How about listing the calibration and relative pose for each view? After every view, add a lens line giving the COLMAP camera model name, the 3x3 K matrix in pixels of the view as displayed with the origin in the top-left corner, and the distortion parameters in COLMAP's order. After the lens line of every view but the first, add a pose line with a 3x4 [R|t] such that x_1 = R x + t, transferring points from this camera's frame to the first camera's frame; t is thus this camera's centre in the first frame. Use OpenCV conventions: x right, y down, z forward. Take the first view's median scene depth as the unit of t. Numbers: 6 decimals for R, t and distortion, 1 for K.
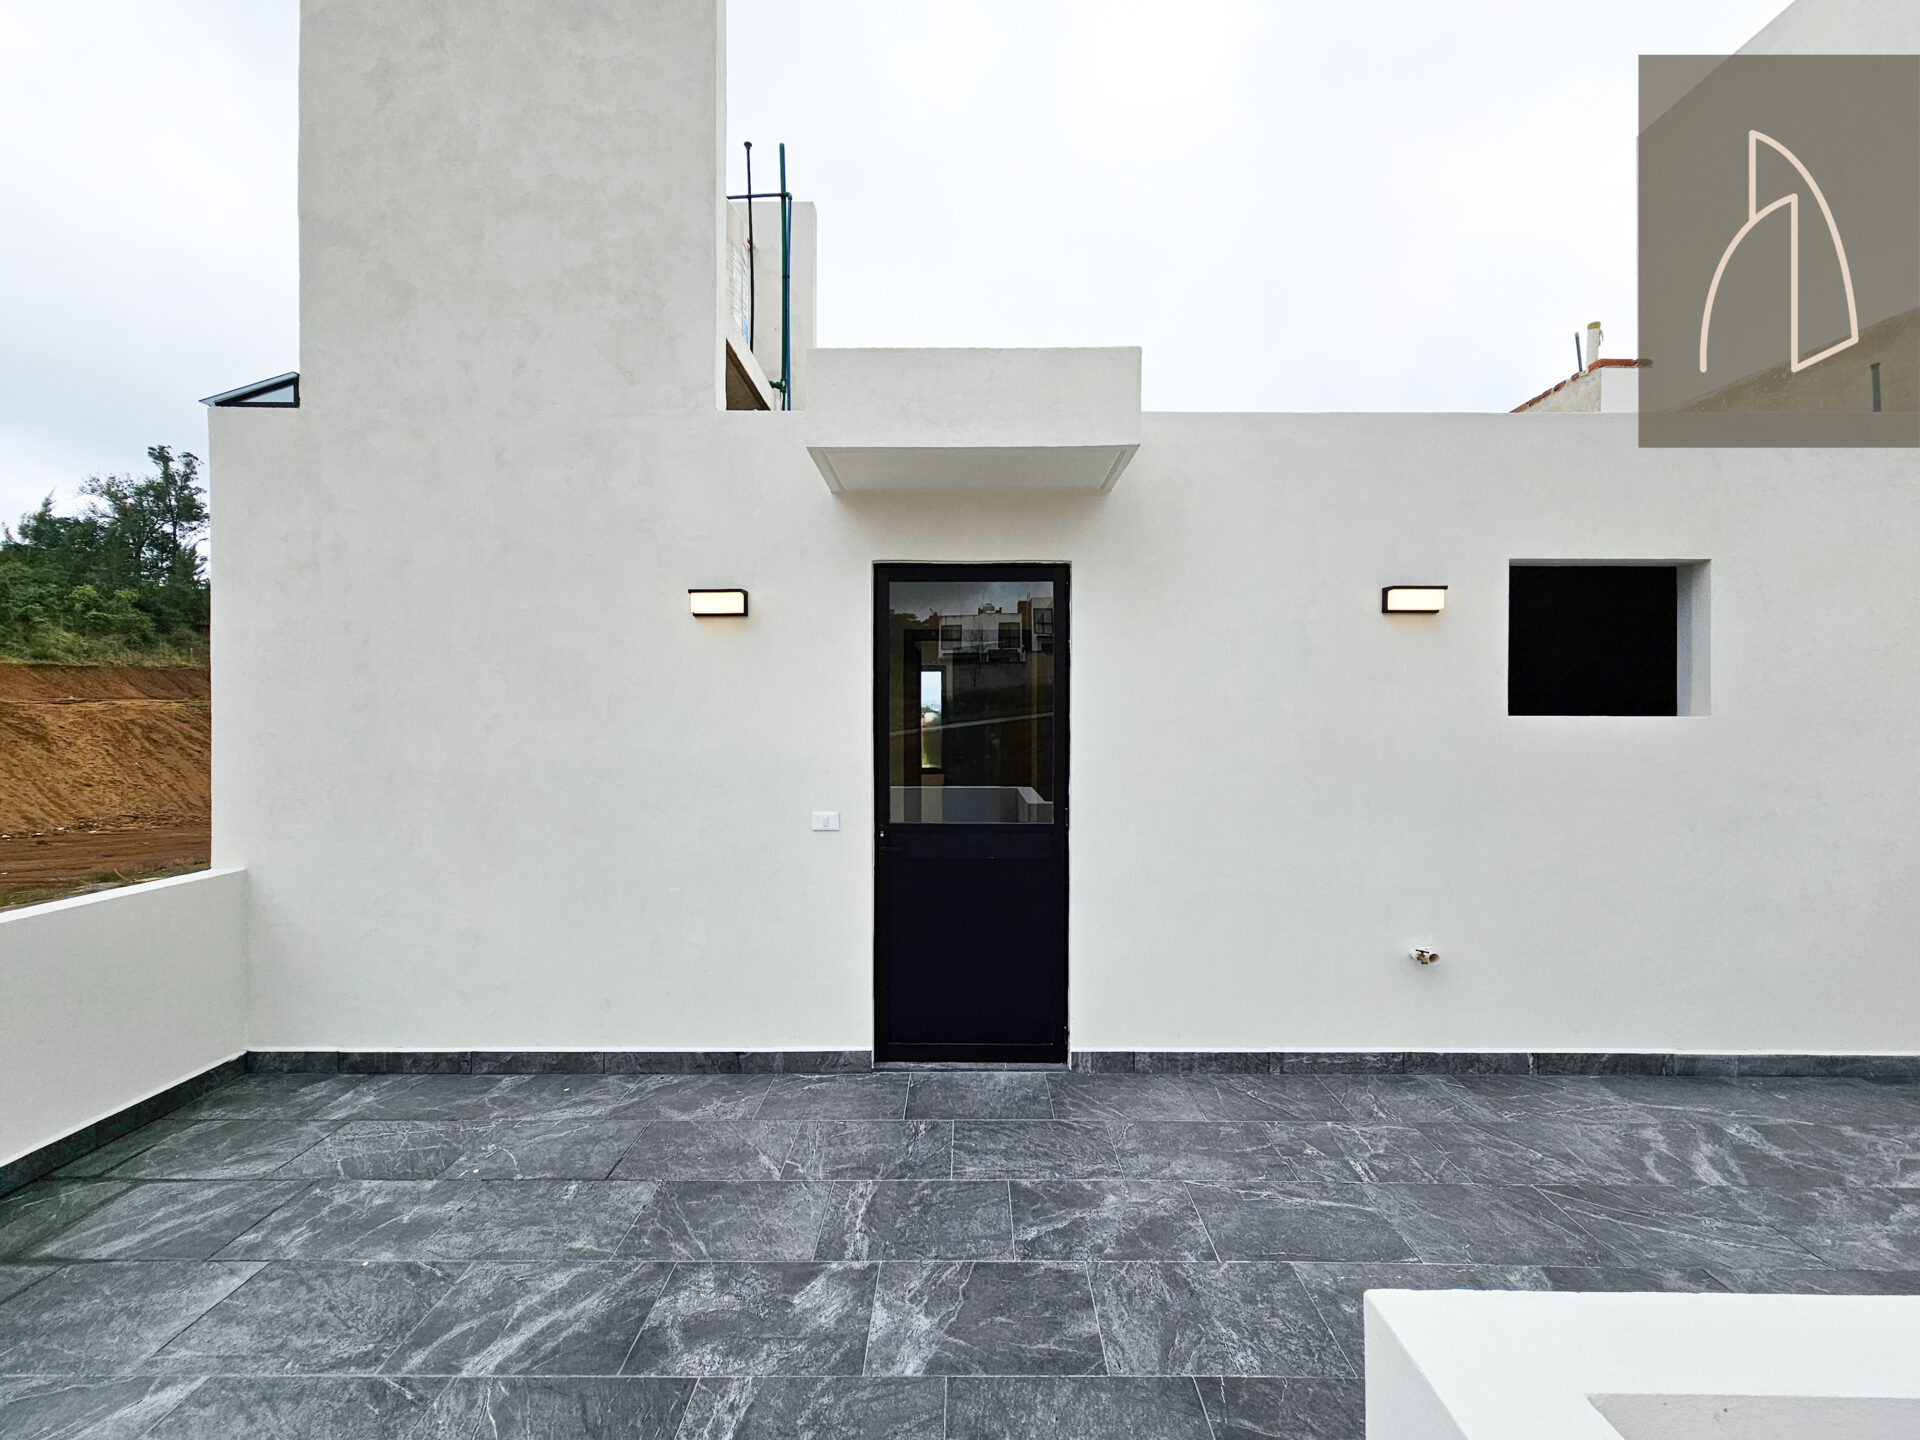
lens RADIAL K [[787.4, 0, 967.5], [0, 787.4, 719.9], [0, 0, 1]] dist [-0.005782, 0.001799]
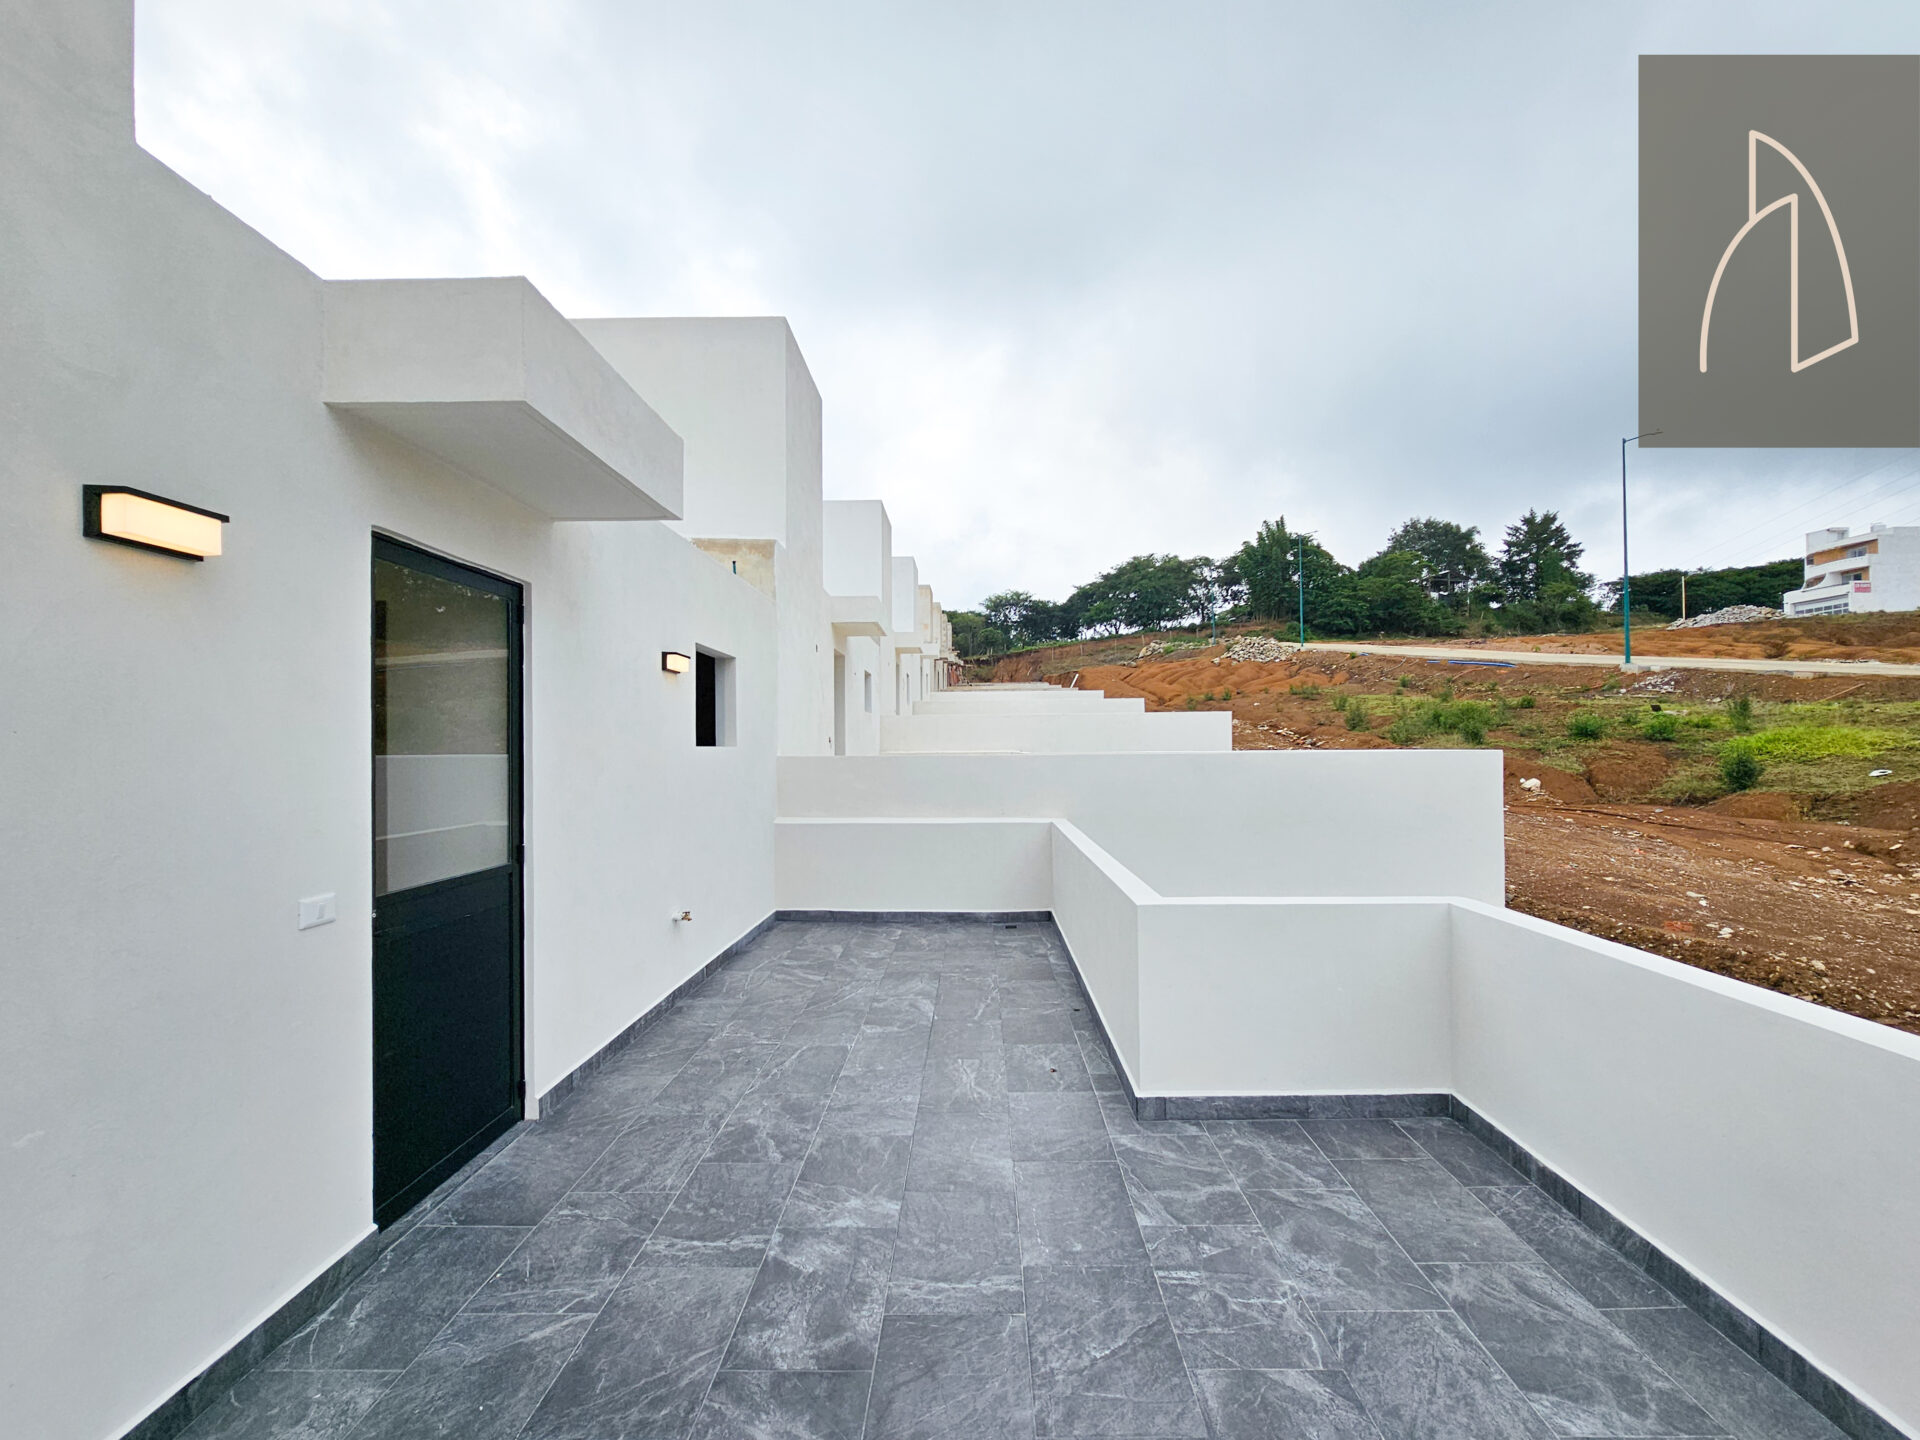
lens RADIAL K [[787.4, 0, 975.1], [0, 787.4, 736.5], [0, 0, 1]] dist [-0.005782, 0.001799]
pose [[-0.002452, 0.013222, 0.999910, -0.977305], [0.013328, 0.999824, -0.013188, 0.003632], [-0.999908, 0.013294, -0.002628, 0.555477]]
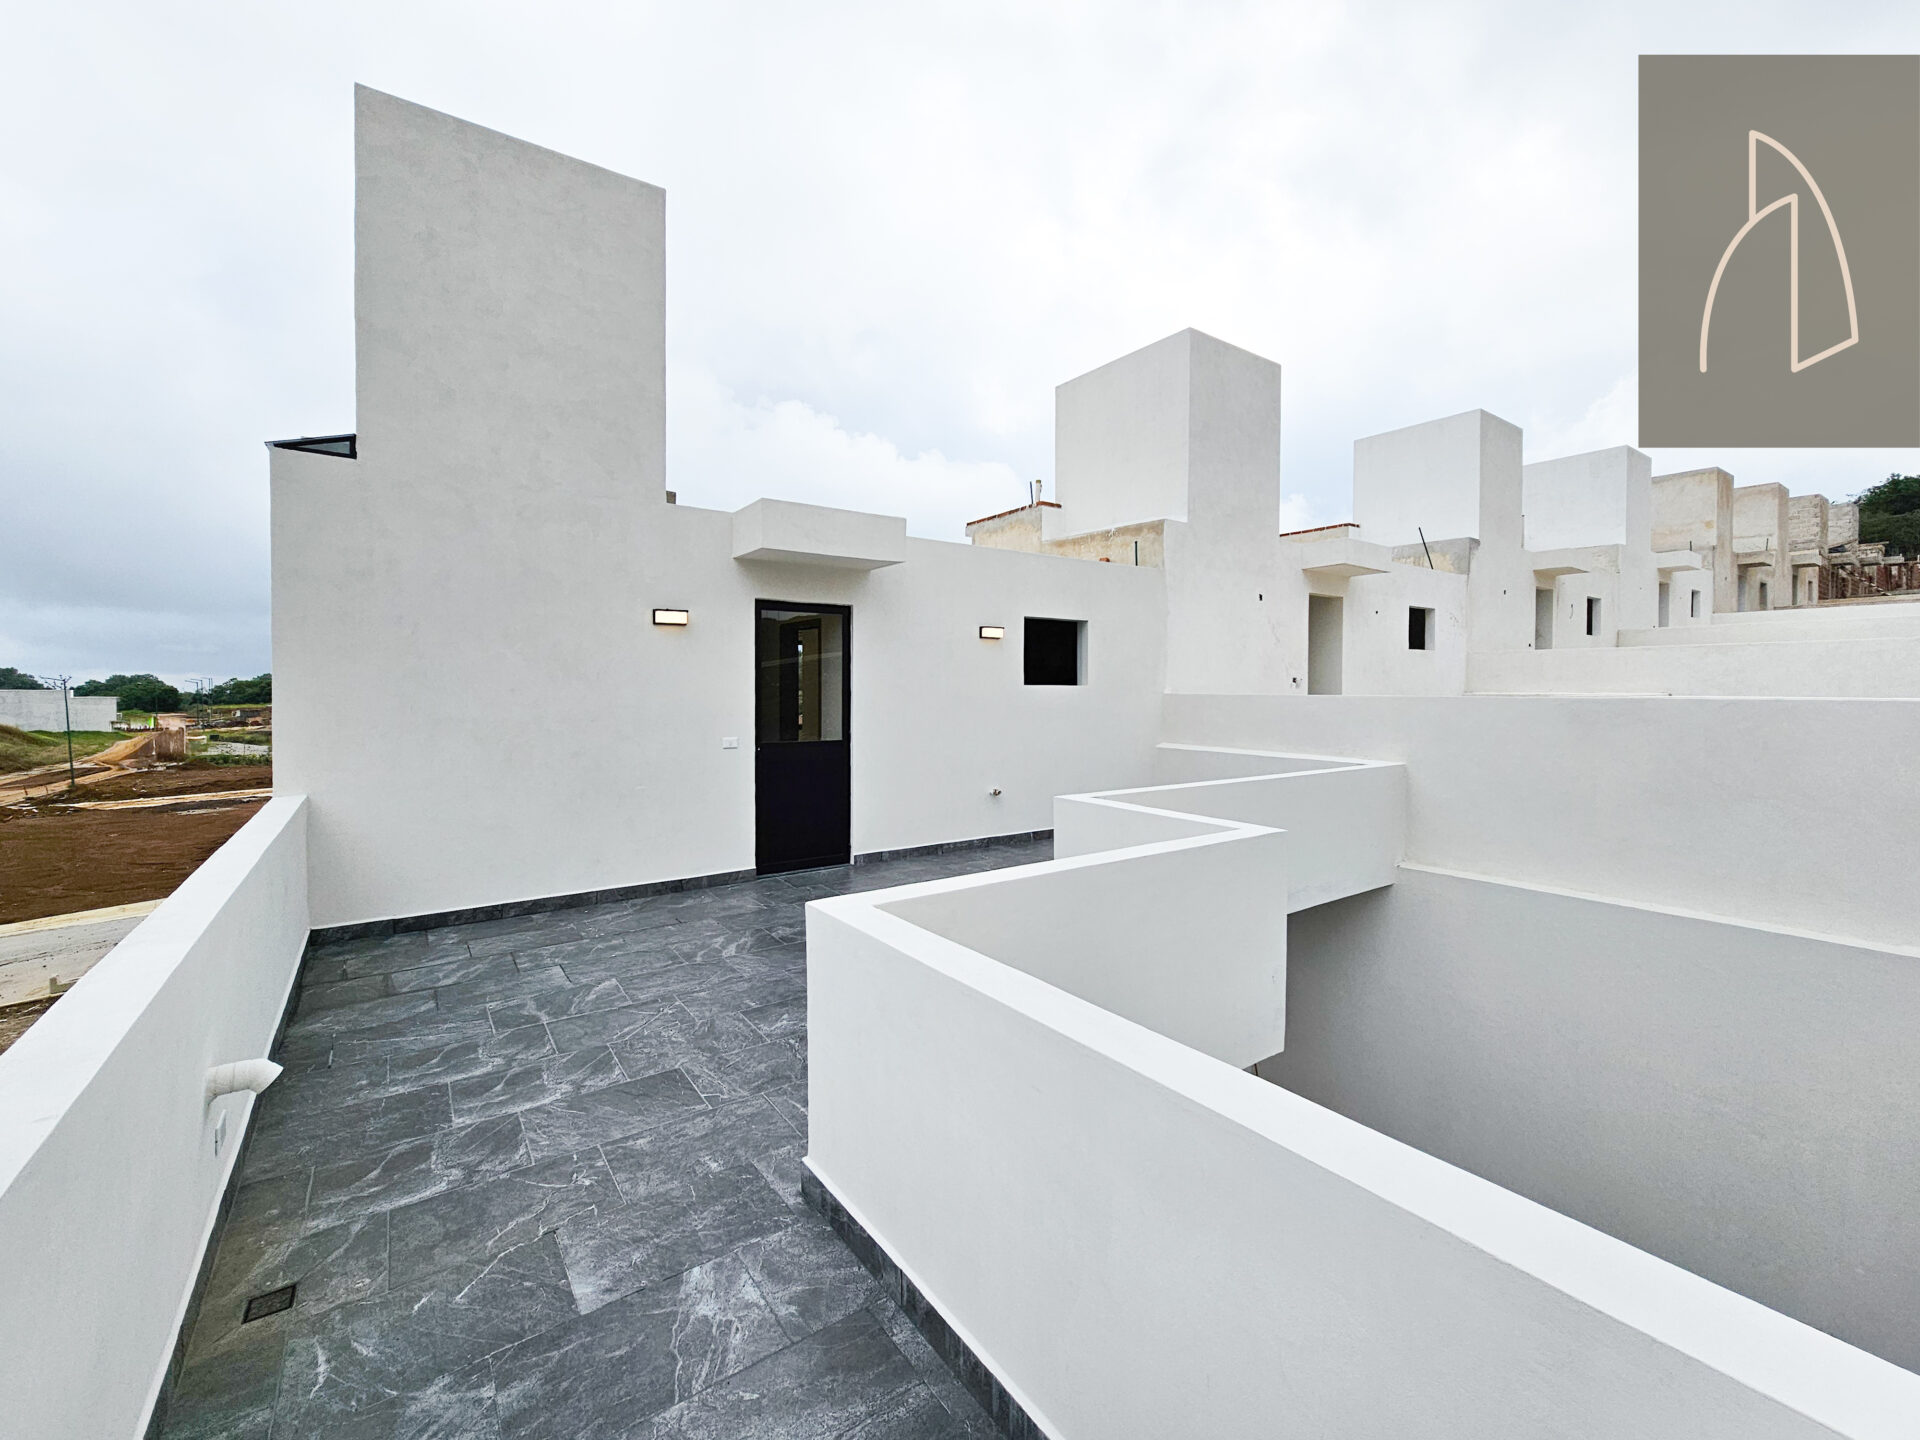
lens RADIAL K [[787.4, 0, 959.9], [0, 787.4, 703.4], [0, 0, 1]] dist [-0.005782, 0.001799]
pose [[0.812041, -0.009825, 0.583518, -0.947618], [0.001501, 0.999890, 0.014746, 0.016235], [-0.583598, -0.011098, 0.811967, -0.889037]]
